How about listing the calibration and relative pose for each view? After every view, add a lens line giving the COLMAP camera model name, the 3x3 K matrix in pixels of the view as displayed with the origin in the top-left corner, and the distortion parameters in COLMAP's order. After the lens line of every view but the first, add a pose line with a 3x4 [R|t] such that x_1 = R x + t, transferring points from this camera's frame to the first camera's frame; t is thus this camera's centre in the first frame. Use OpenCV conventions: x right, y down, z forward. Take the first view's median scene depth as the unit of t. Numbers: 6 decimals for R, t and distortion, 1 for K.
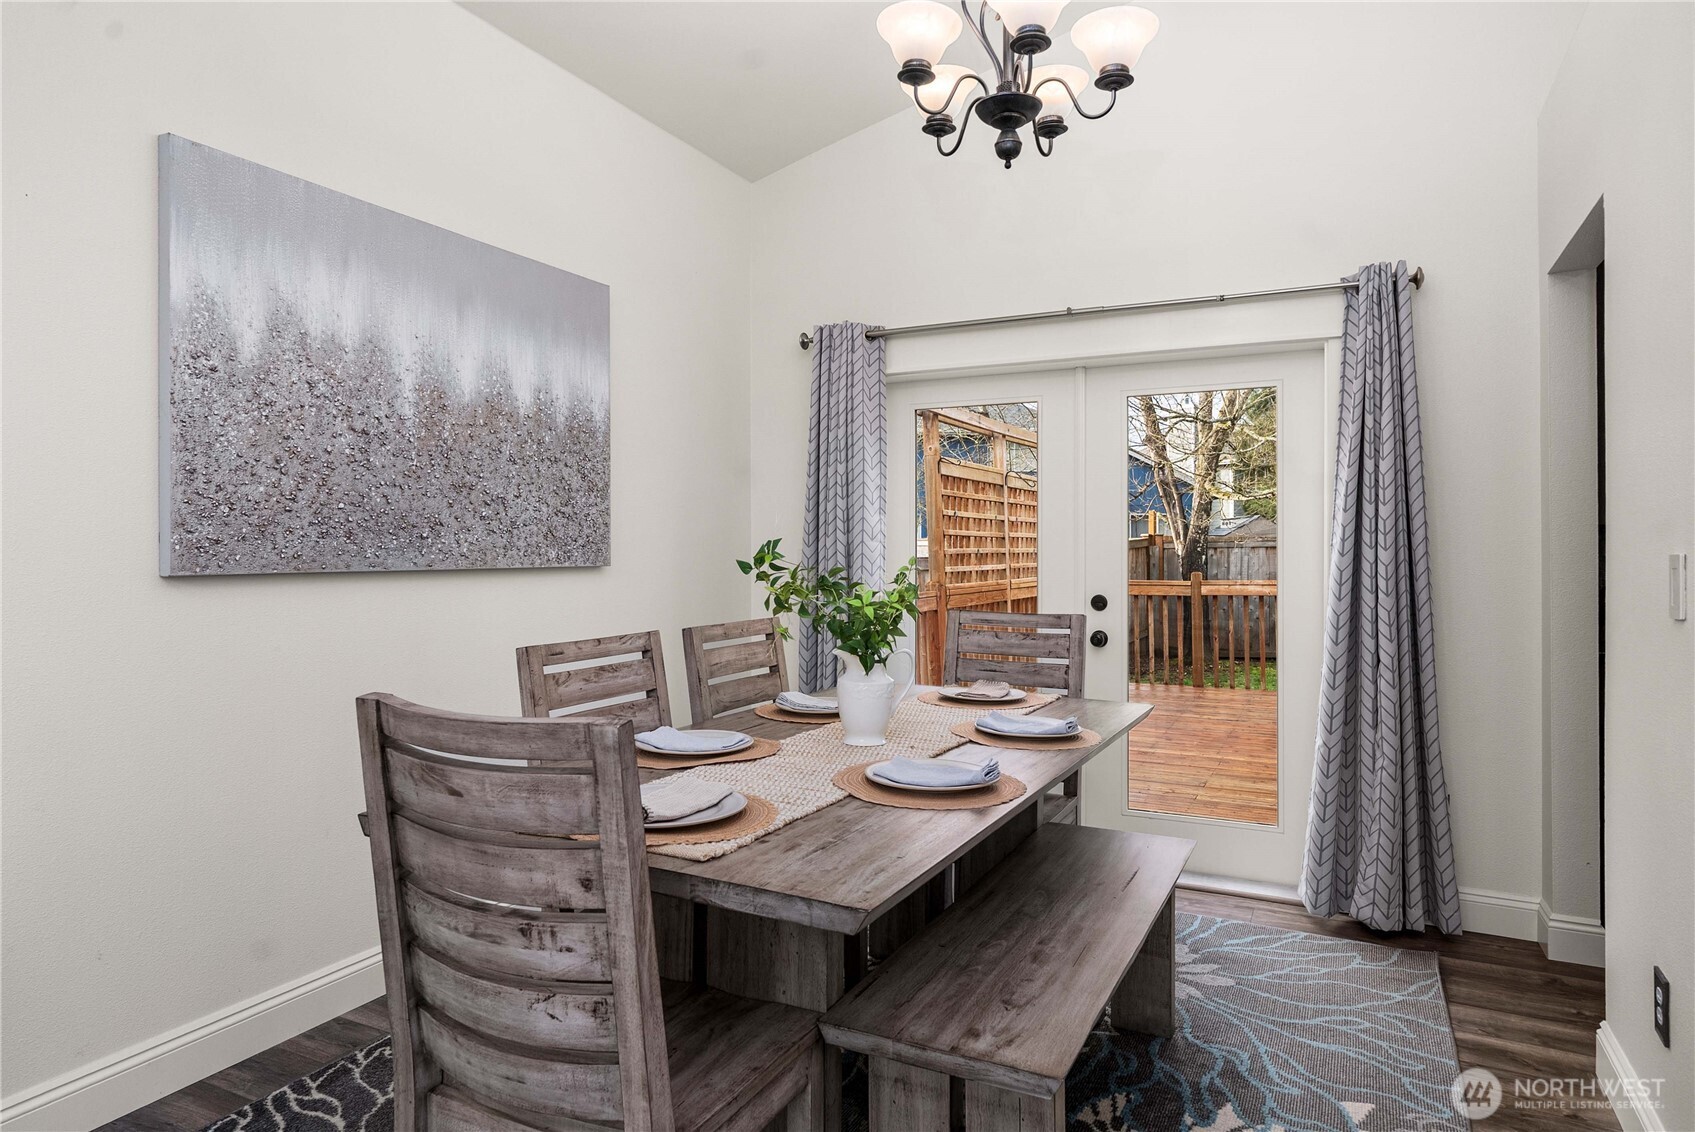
lens RADIAL K [[1016.1, 0, 845.4], [0, 1016.1, 547.1], [0, 0, 1]] dist [0.000193, 0.001970]
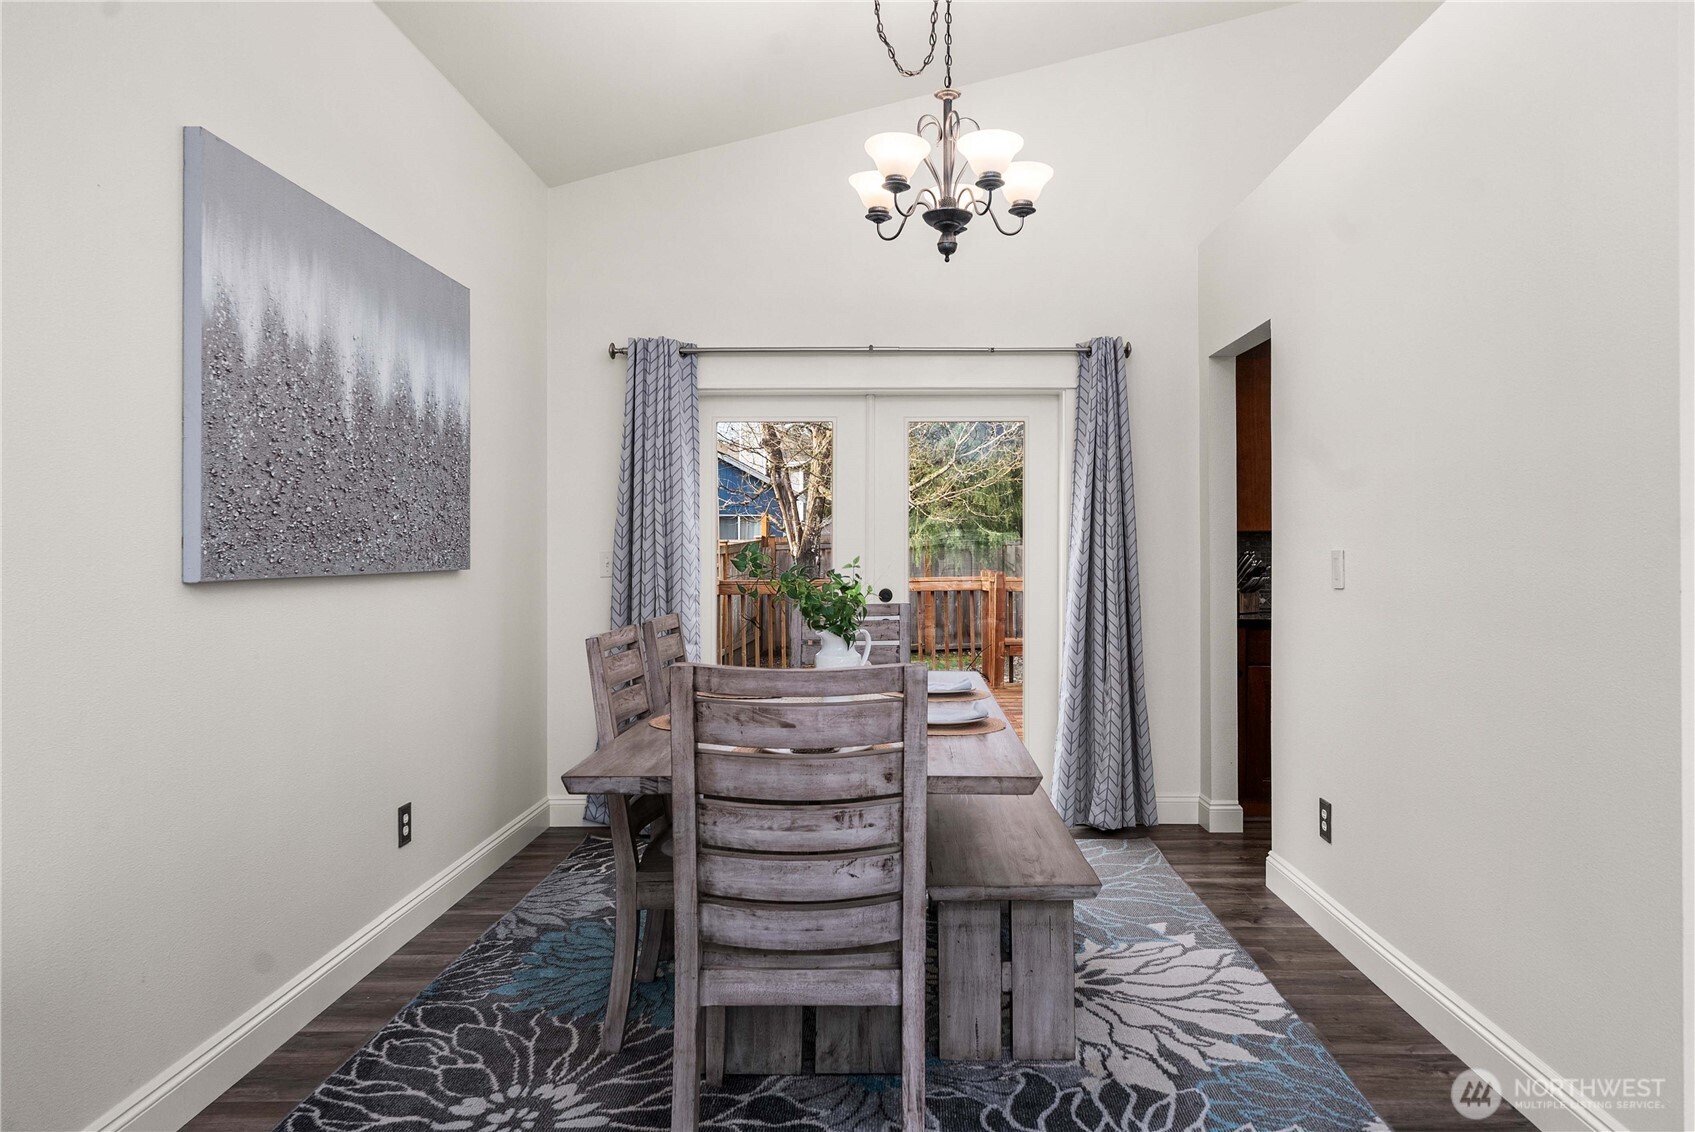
lens RADIAL K [[1099.7, 0, 896.5], [0, 1099.7, 552.1], [0, 0, 1]] dist [0.001364, 0.003474]
pose [[0.888275, -0.006581, 0.459266, -0.406748], [0.005390, 0.999978, 0.003904, -0.000509], [-0.459281, -0.000992, 0.888290, -0.176421]]
